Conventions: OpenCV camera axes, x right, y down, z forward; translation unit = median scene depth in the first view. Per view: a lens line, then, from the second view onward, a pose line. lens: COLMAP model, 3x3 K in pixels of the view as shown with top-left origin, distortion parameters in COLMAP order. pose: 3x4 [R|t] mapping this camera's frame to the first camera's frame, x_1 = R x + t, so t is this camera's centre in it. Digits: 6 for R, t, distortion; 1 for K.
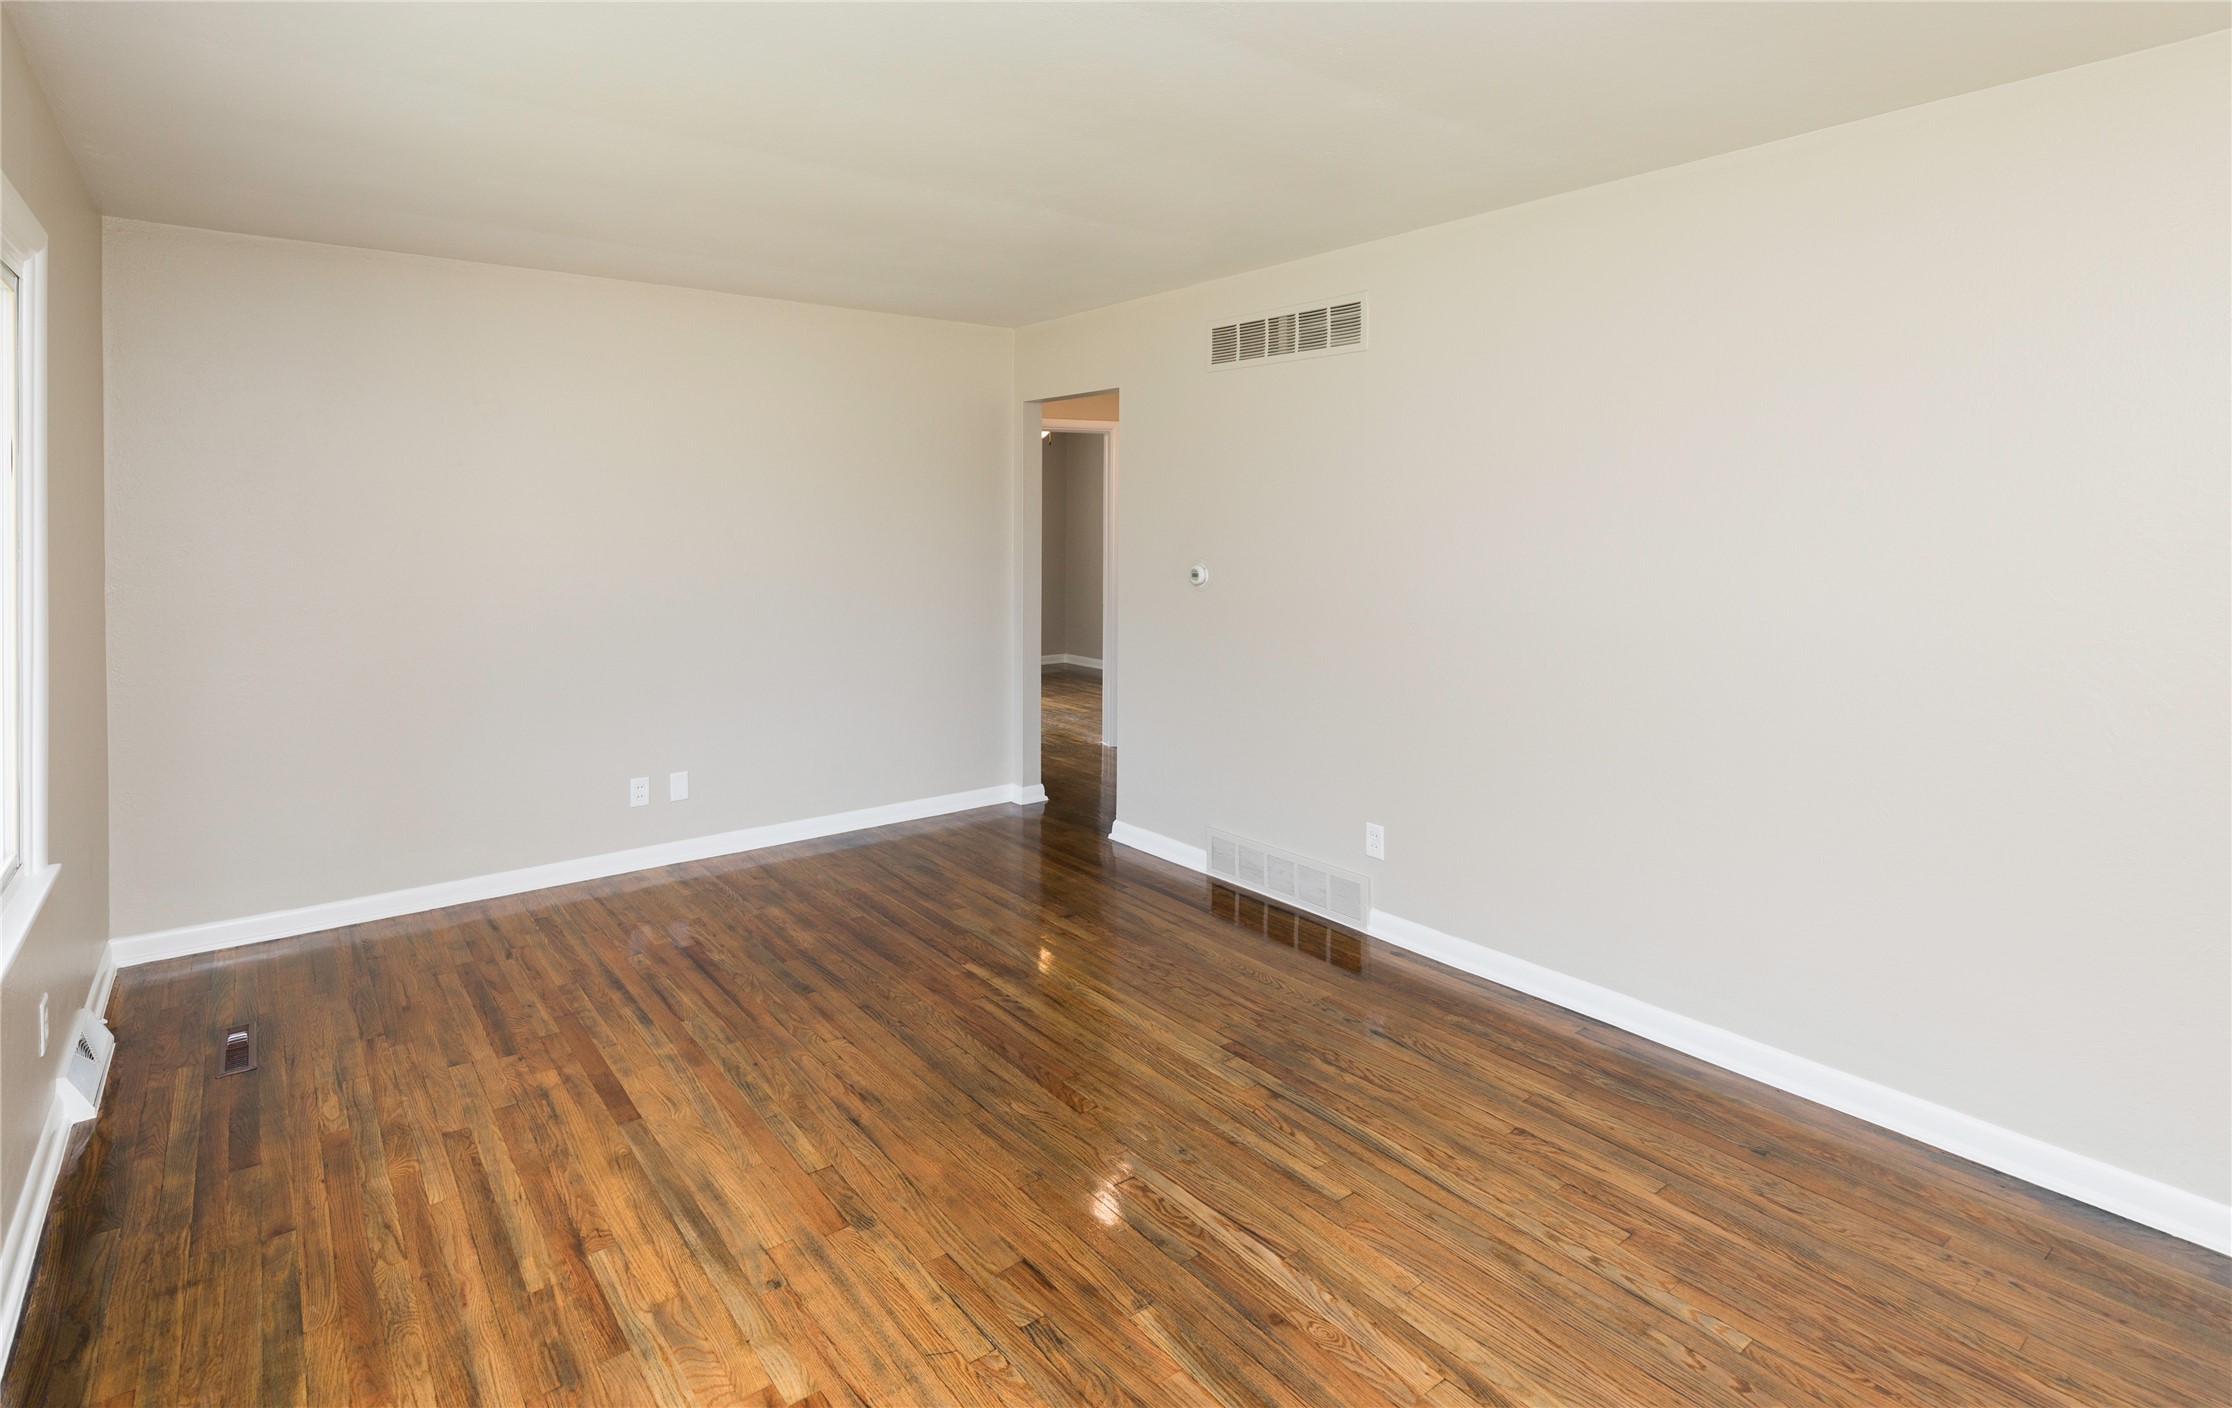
lens RADIAL K [[1066.9, 0, 1118.6], [0, 1066.9, 701.1], [0, 0, 1]] dist [0.004502, 0.000113]
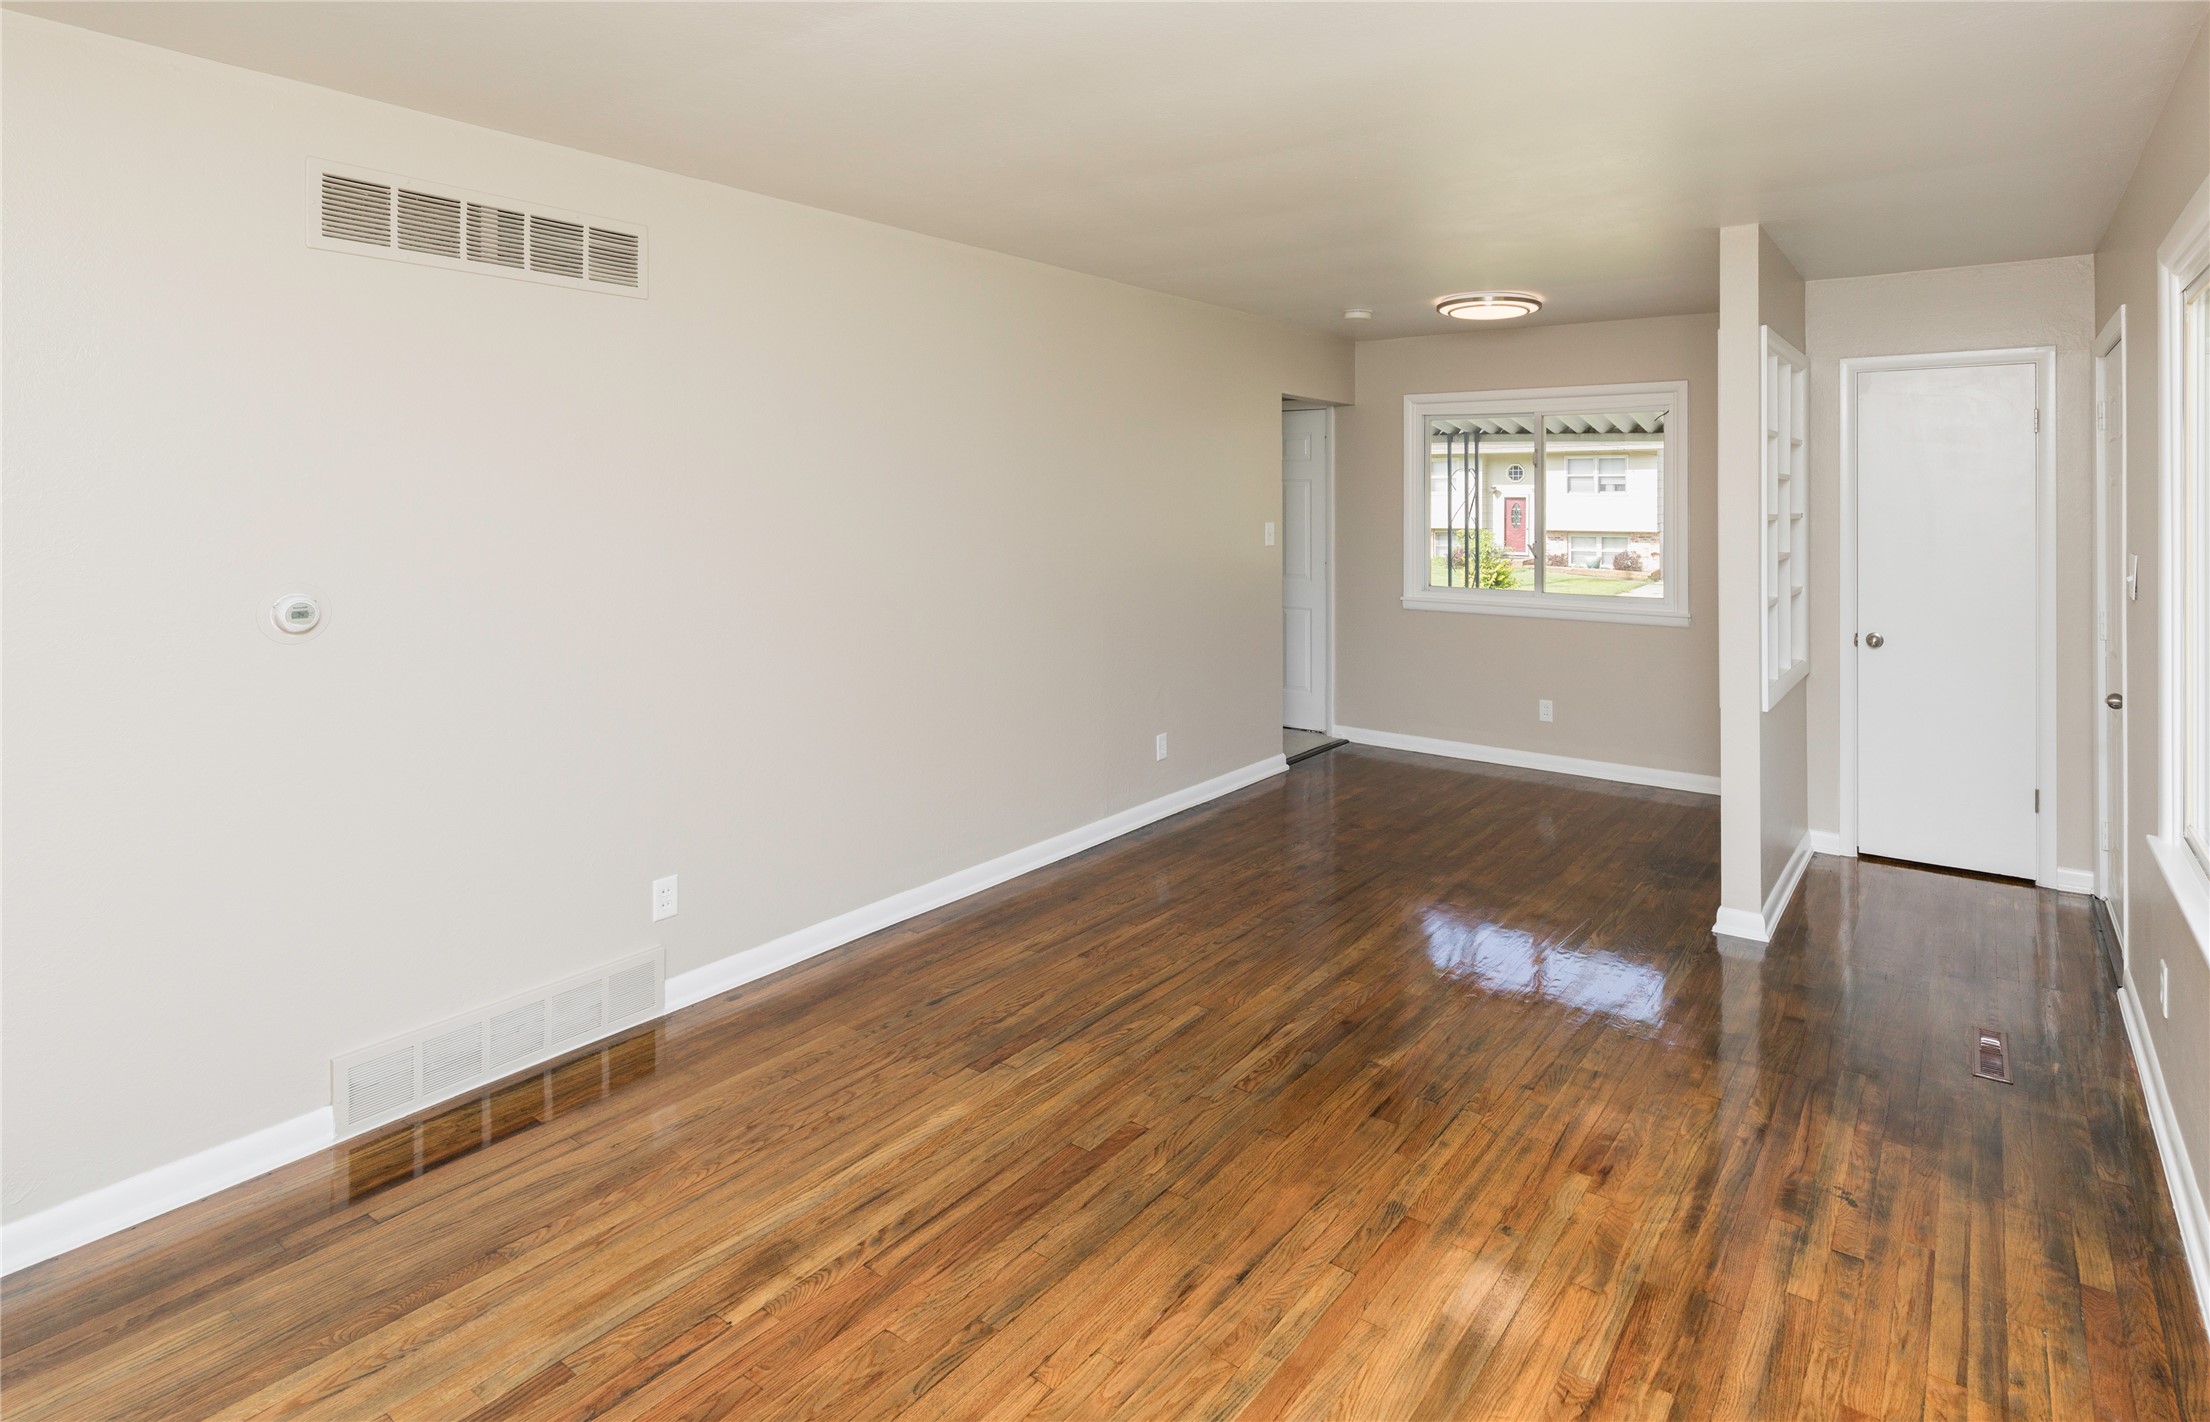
lens RADIAL K [[1178.7, 0, 1106.9], [0, 1178.7, 713.3], [0, 0, 1]] dist [0.002696, 0.000760]
pose [[-0.255440, -0.178608, 0.950184, -0.968028], [0.164876, 0.960345, 0.224842, -0.218329], [-0.952663, 0.214096, -0.215862, 1.183135]]
